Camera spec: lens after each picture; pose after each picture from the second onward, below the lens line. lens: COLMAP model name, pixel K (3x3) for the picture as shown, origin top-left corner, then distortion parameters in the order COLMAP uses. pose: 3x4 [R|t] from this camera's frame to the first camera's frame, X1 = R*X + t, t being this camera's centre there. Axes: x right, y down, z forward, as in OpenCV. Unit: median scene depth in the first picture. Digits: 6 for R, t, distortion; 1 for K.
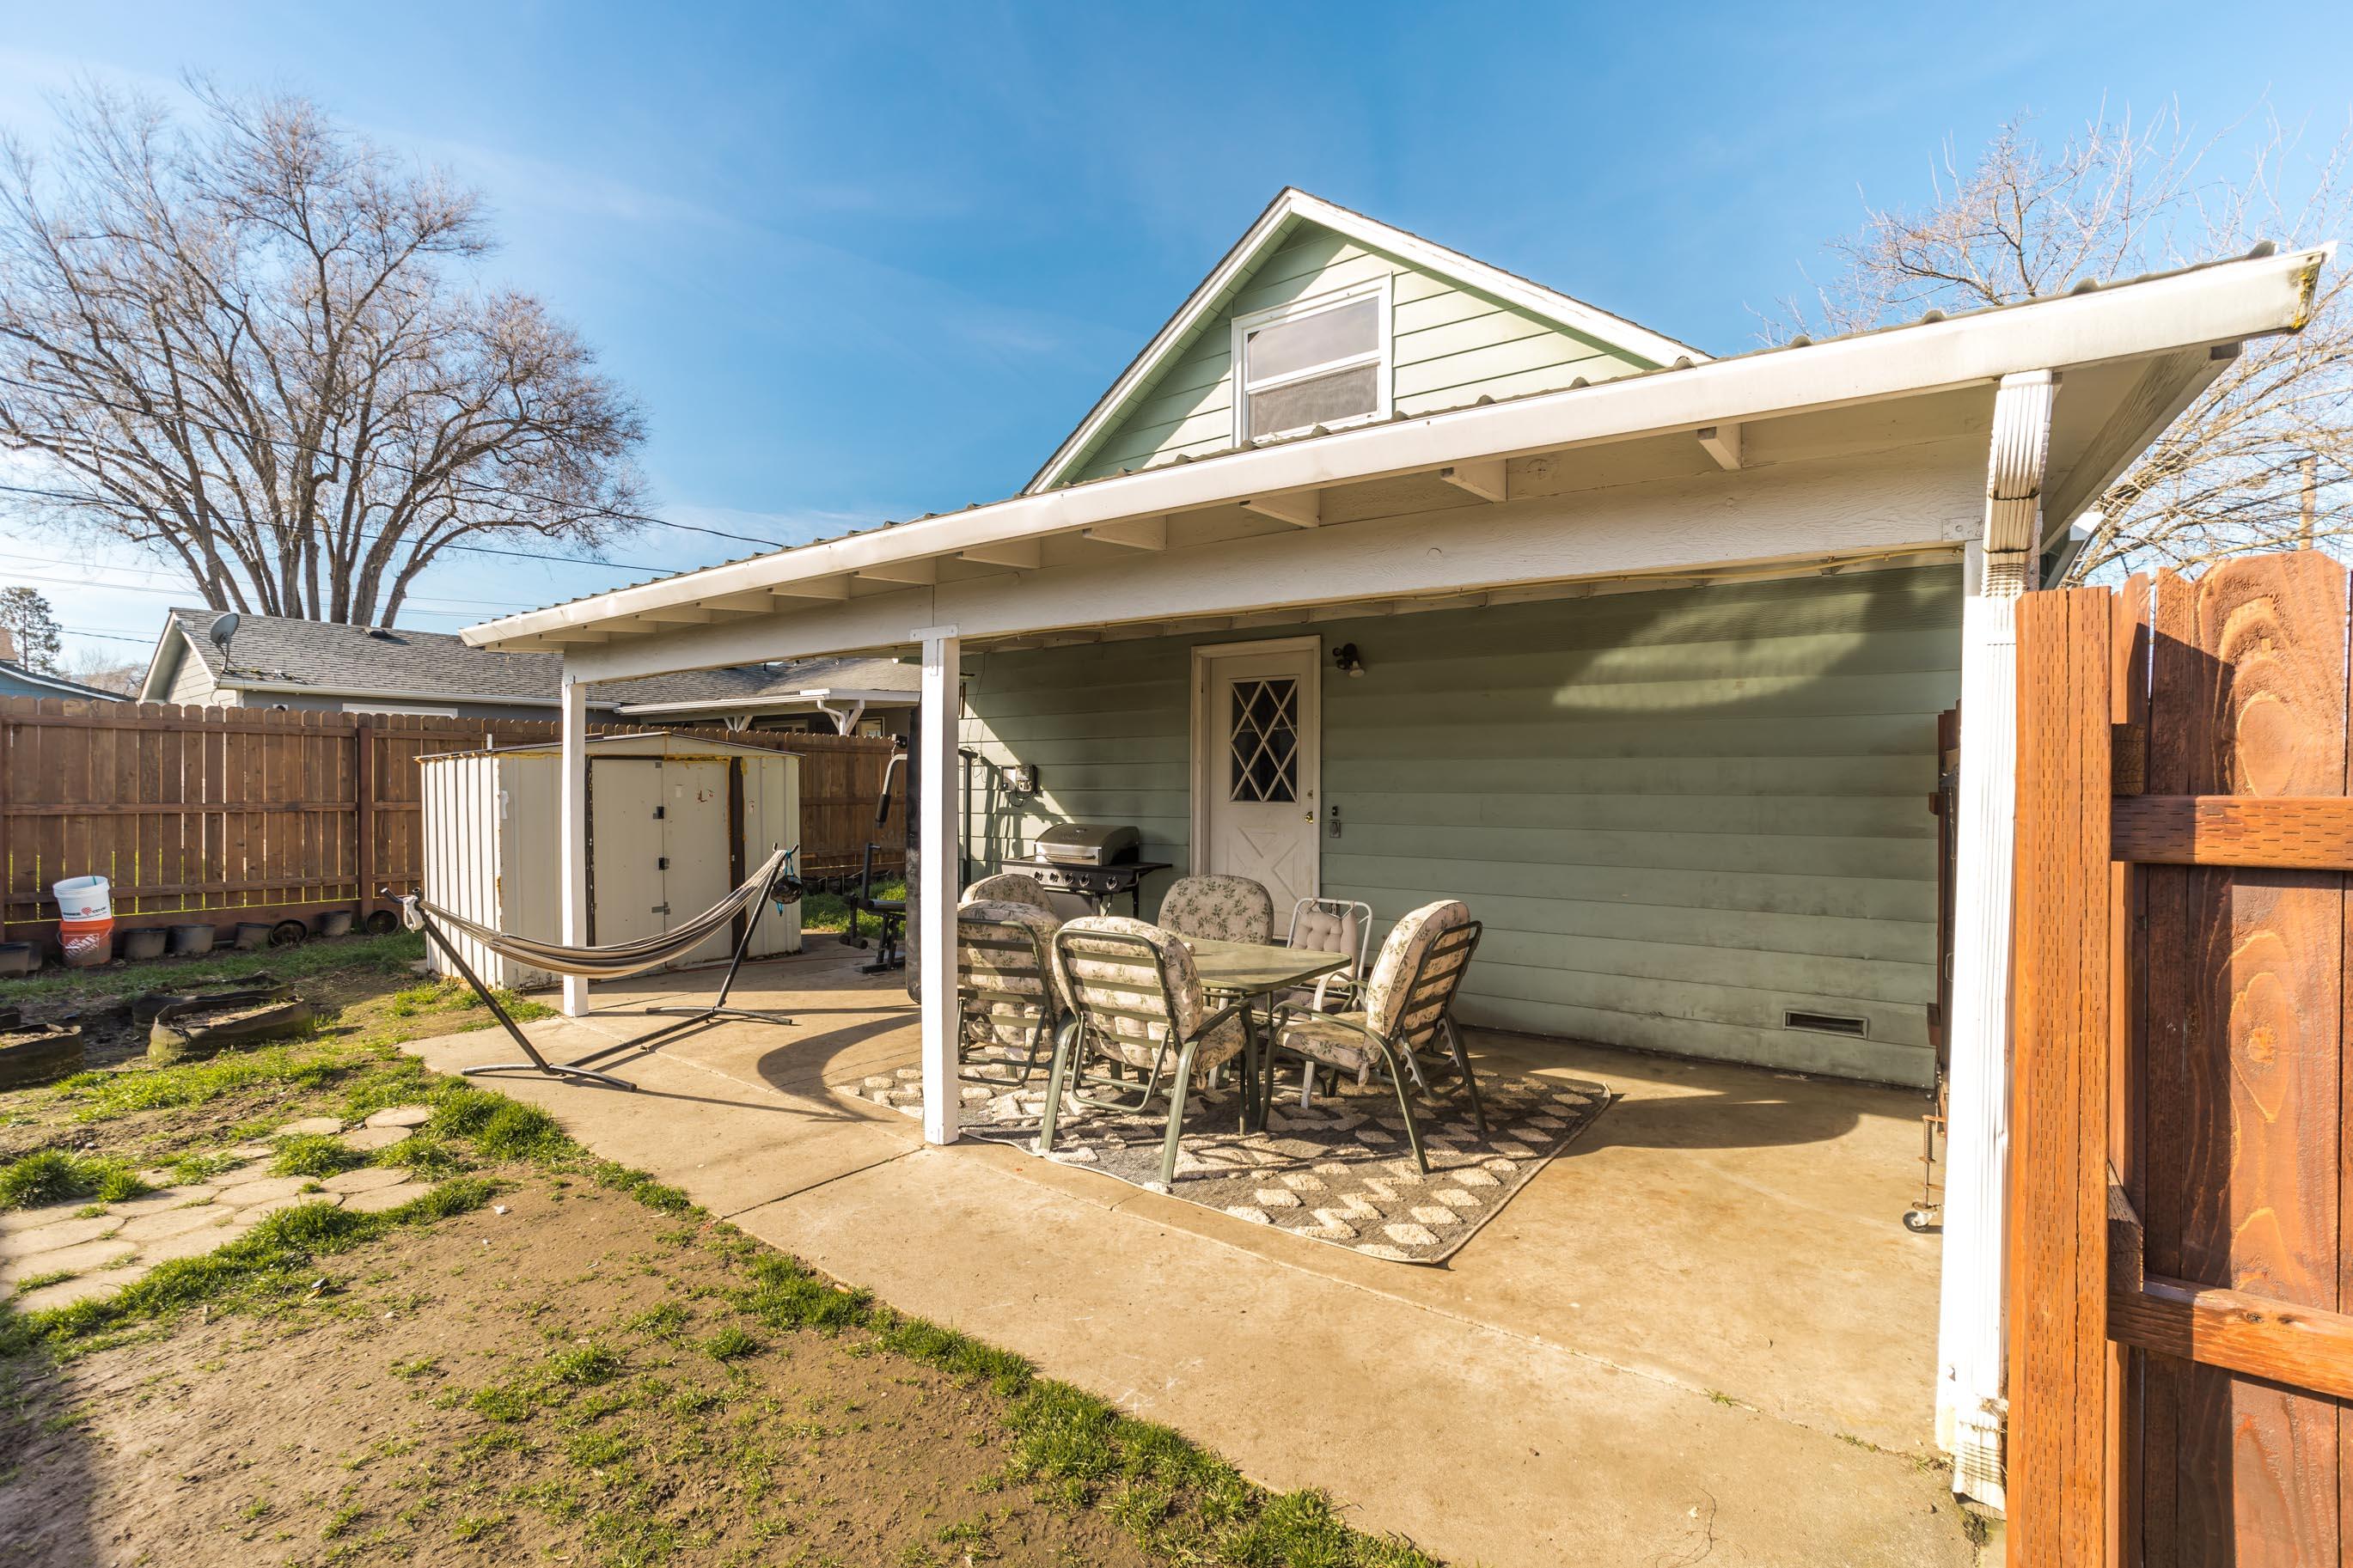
lens RADIAL K [[1085.3, 0, 1176.5], [0, 1085.3, 784.0], [0, 0, 1]] dist [0.000904, 0.000655]
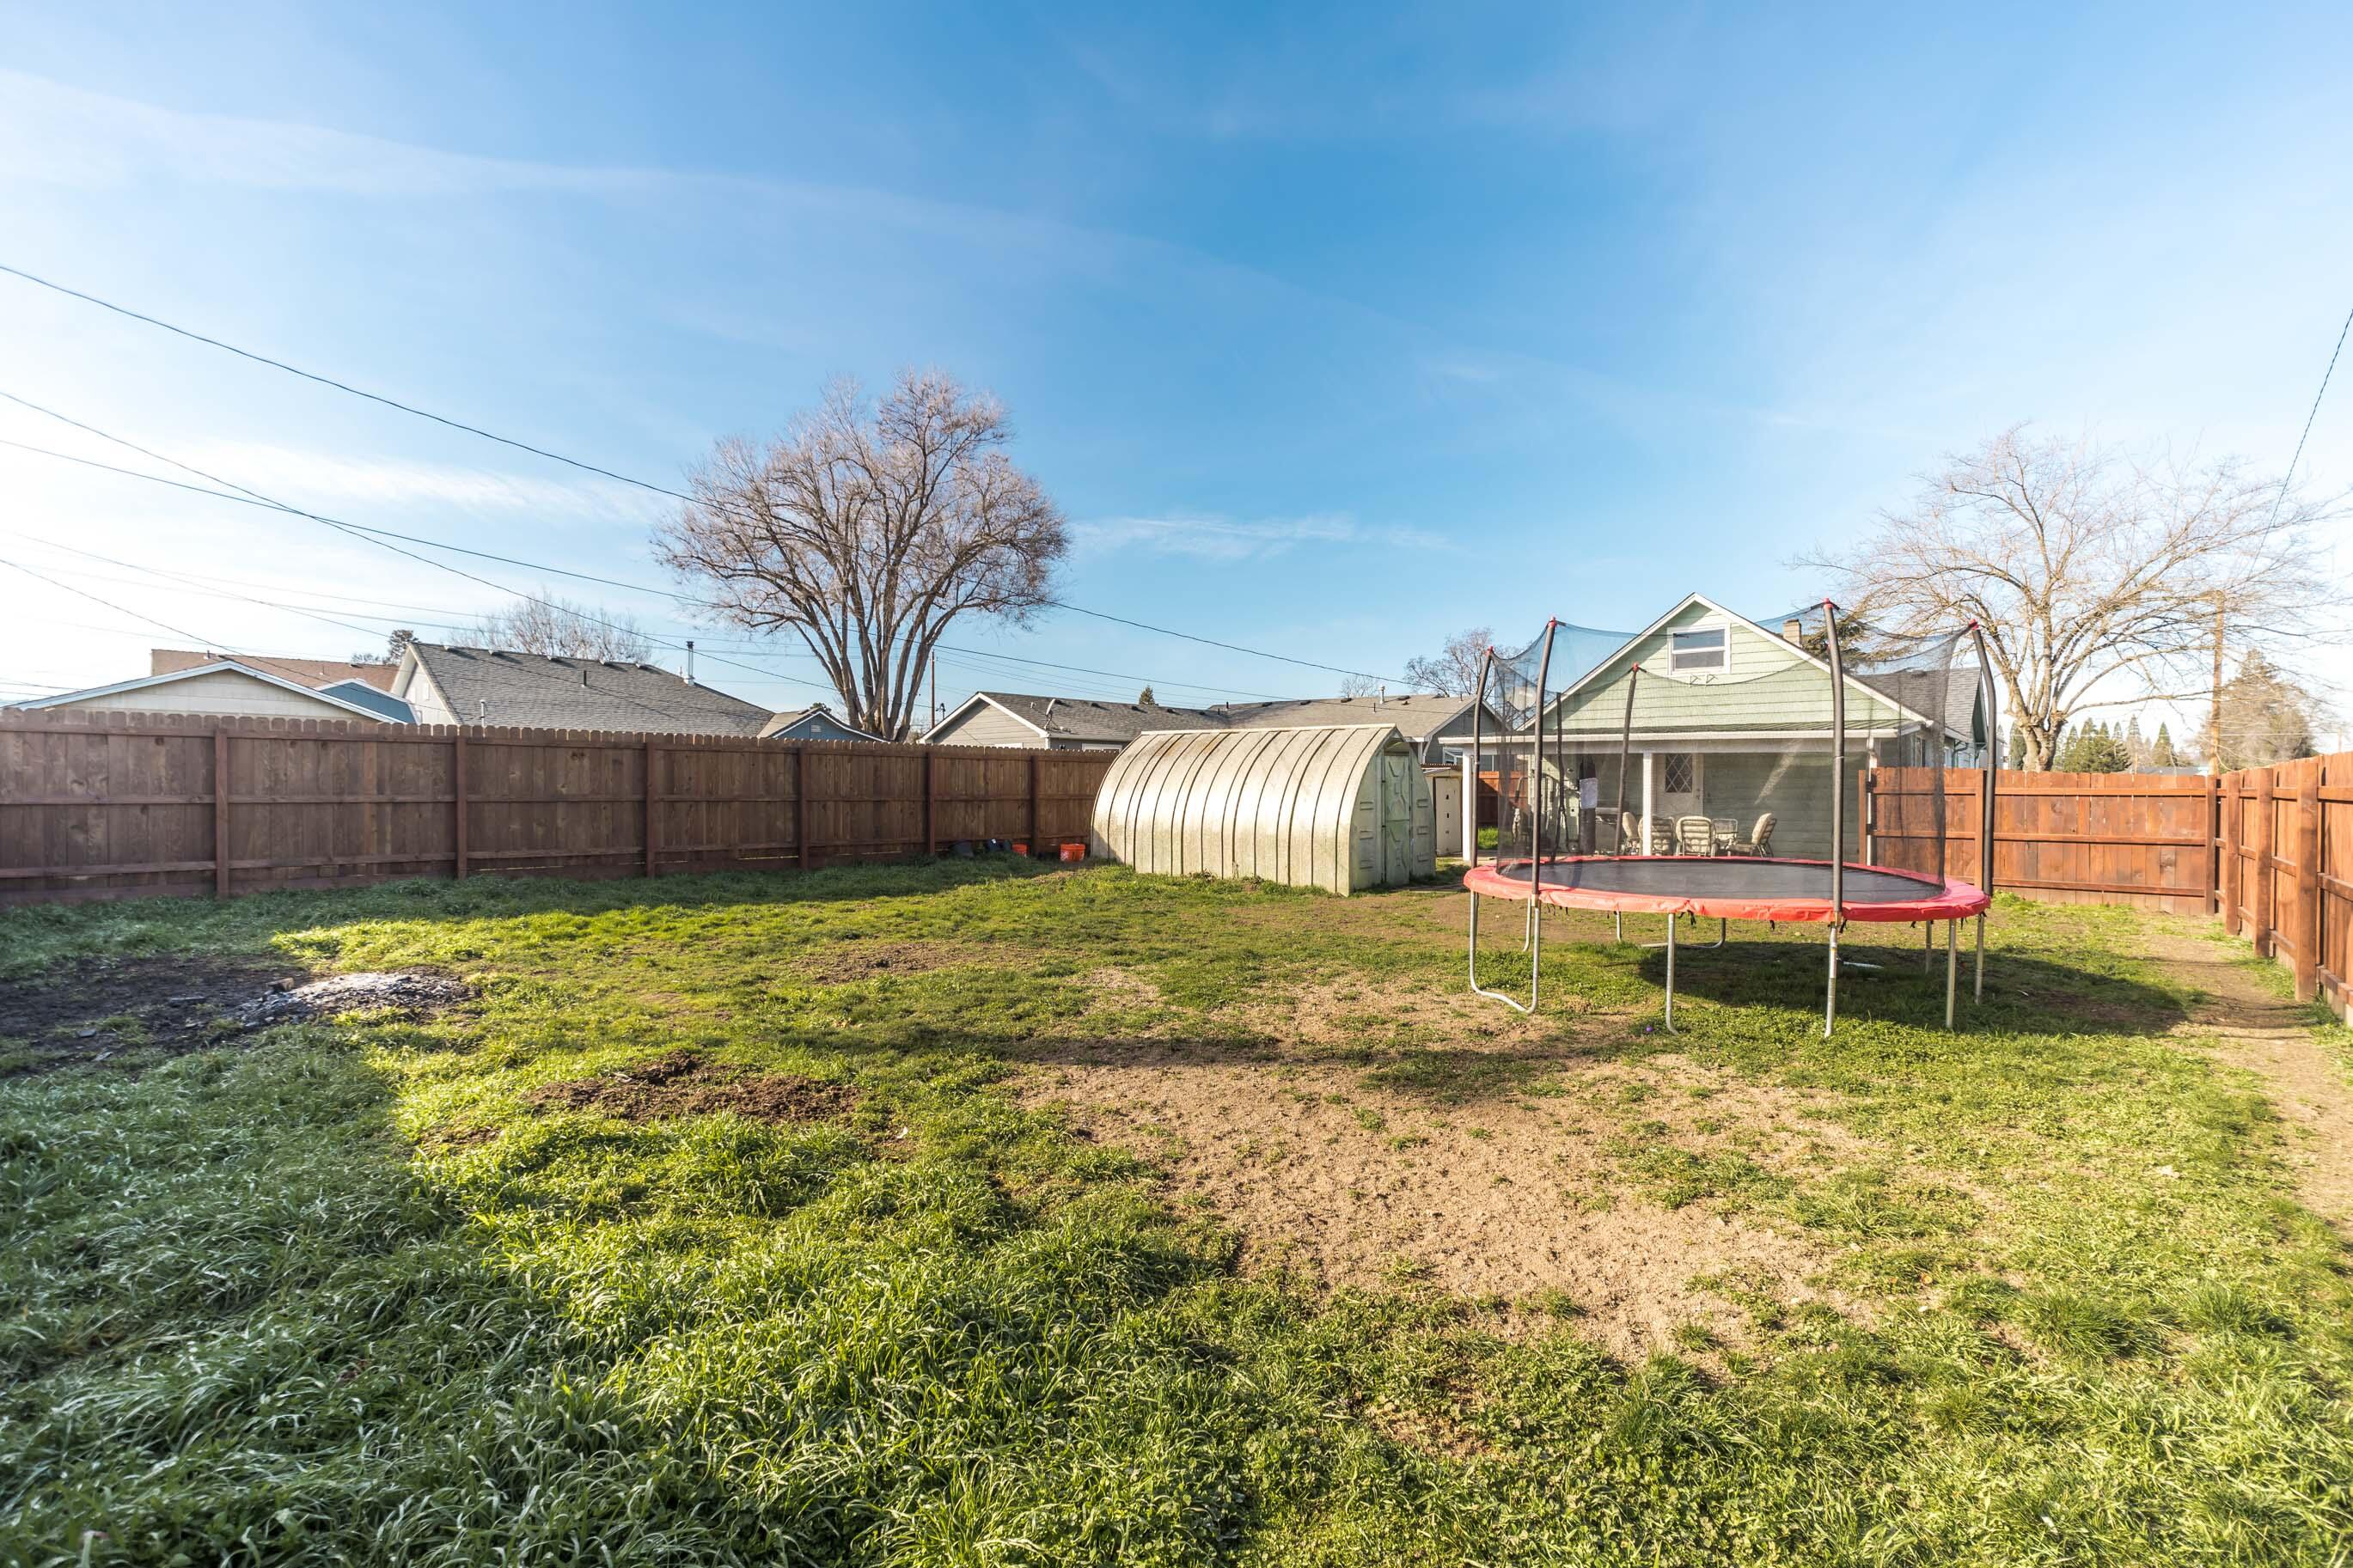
lens RADIAL K [[1085.3, 0, 1176.5], [0, 1085.3, 784.0], [0, 0, 1]] dist [0.000904, 0.000655]
pose [[0.993435, -0.004722, -0.114298, -0.280822], [0.005252, 0.999977, 0.004336, -0.007900], [0.114275, -0.004908, 0.993437, -0.625513]]
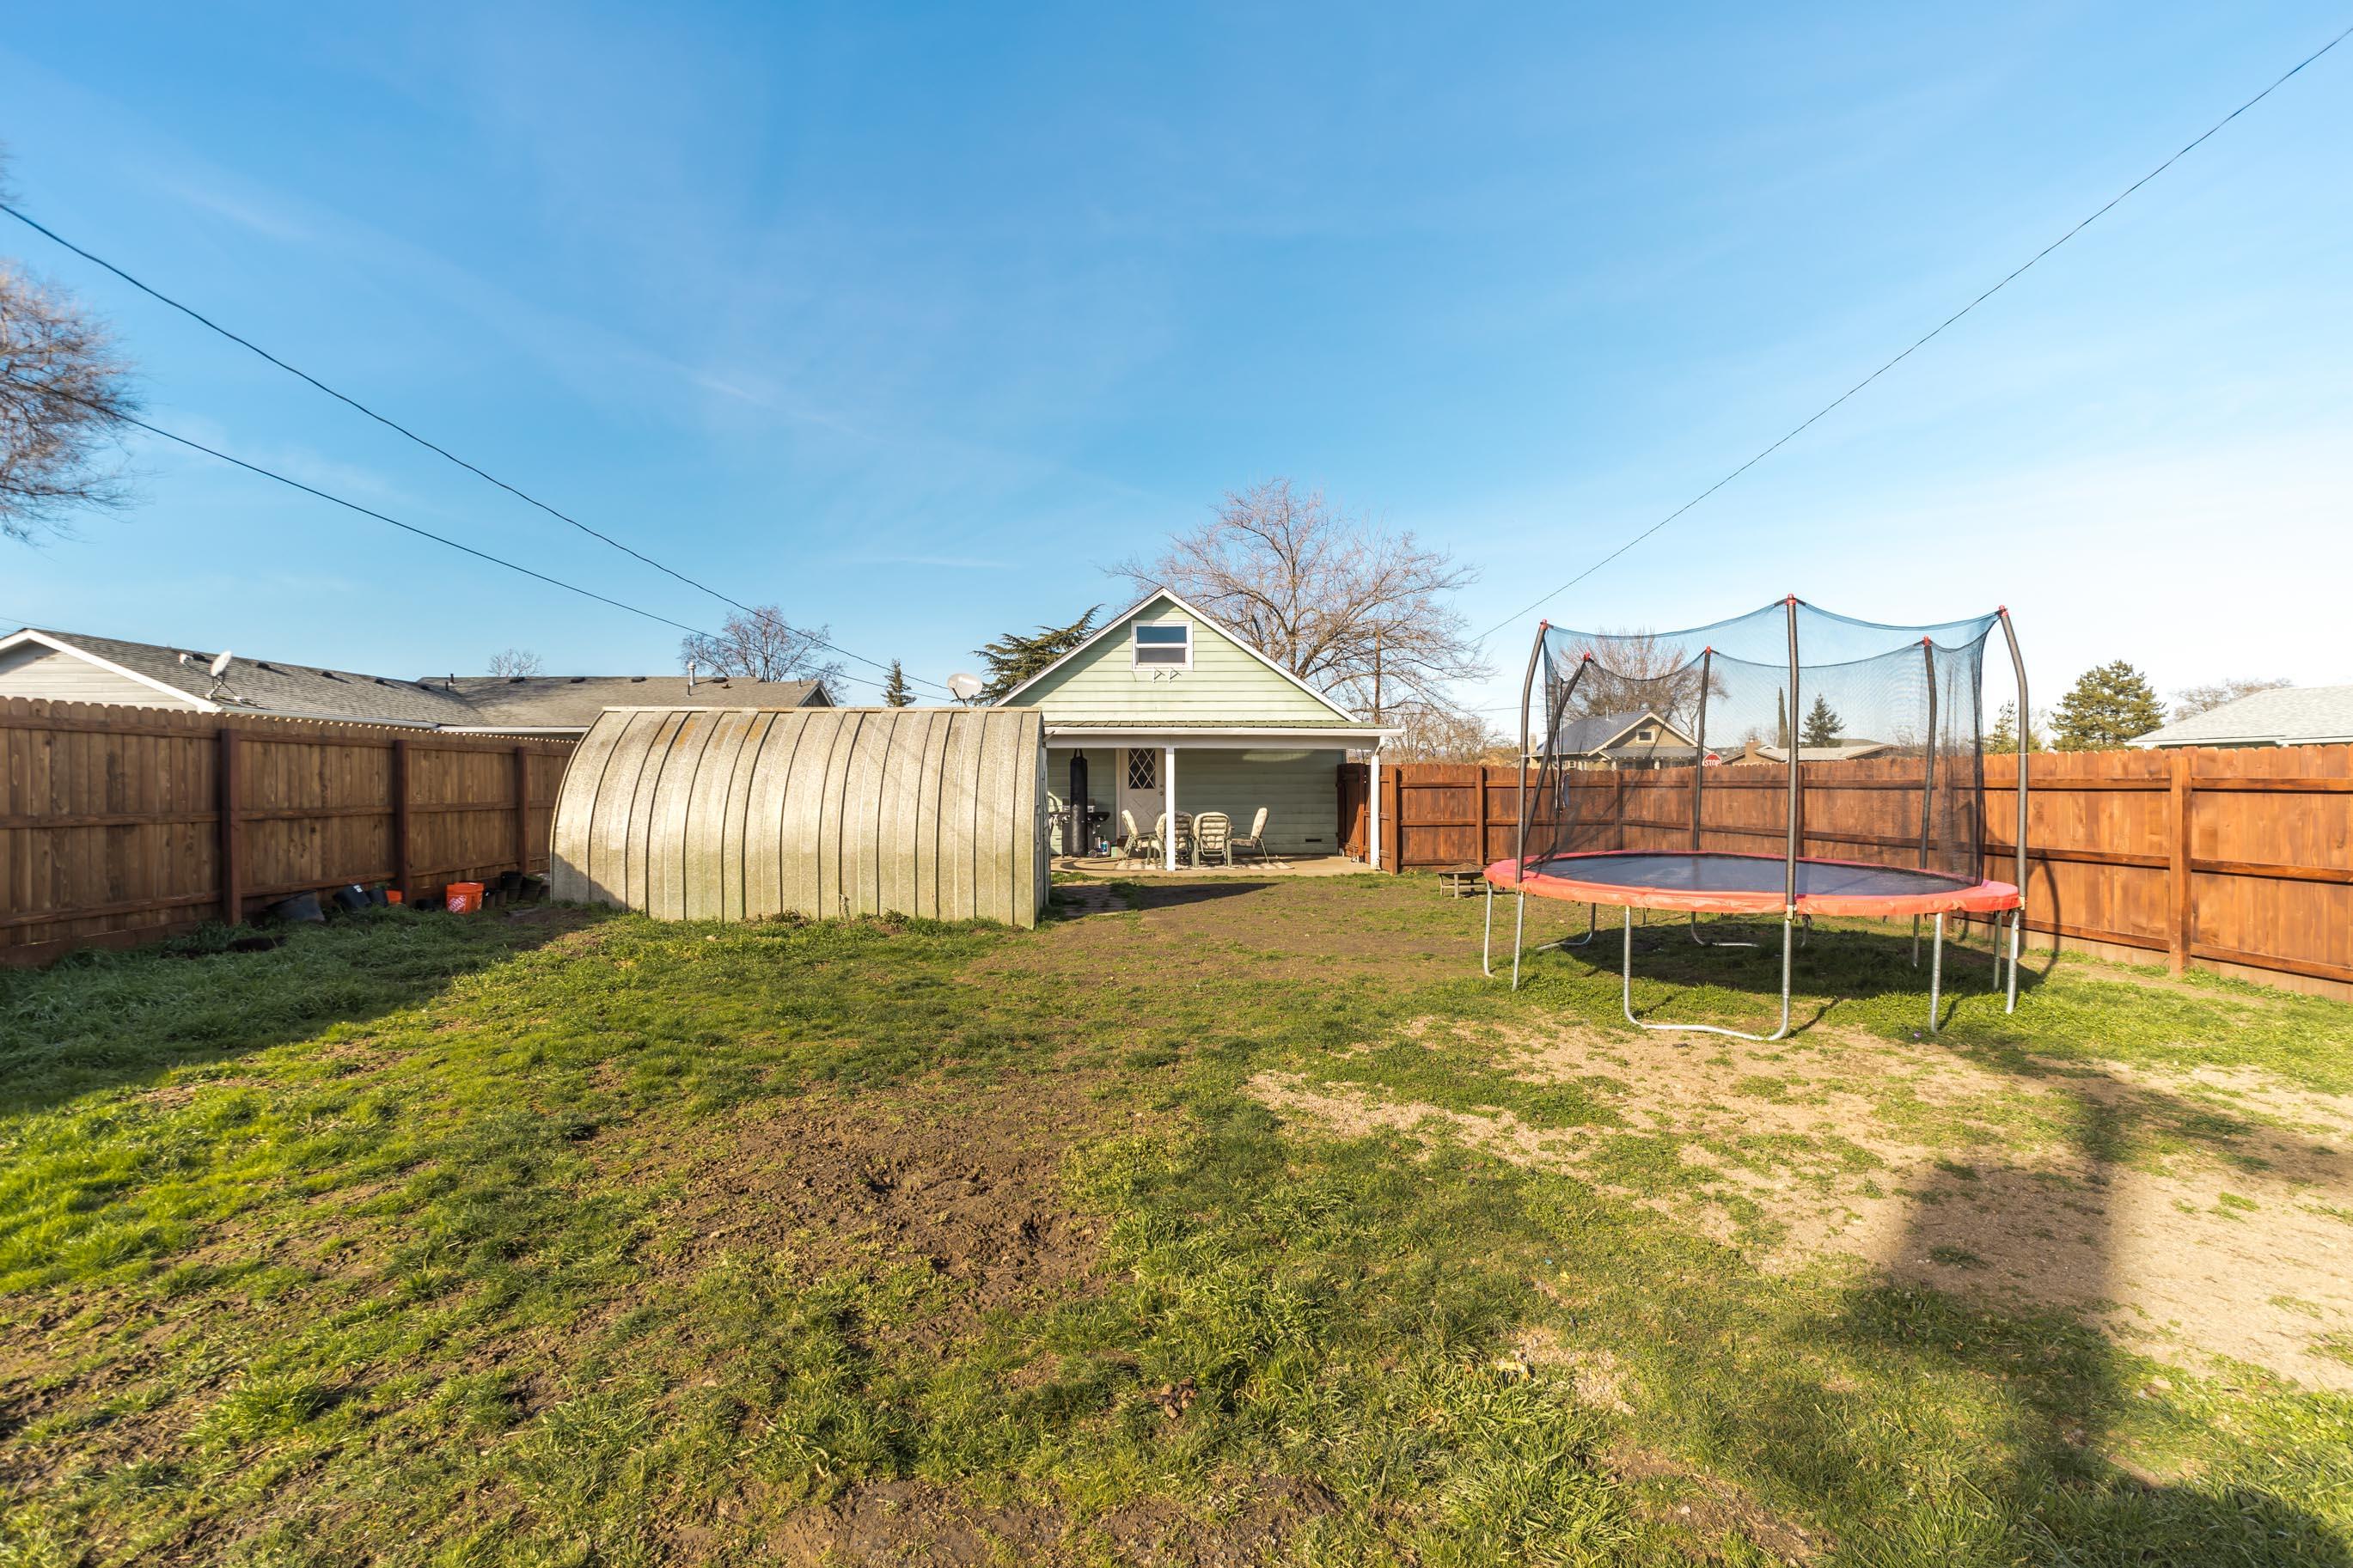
lens RADIAL K [[1142.6, 0, 1176.5], [0, 1142.6, 784.0], [0, 0, 1]] dist [-0.034128, 0.000173]
pose [[0.794905, -0.014436, 0.606562, -0.507850], [0.009240, 0.999889, 0.011689, -0.009468], [-0.606663, -0.003687, 0.794950, -0.442390]]
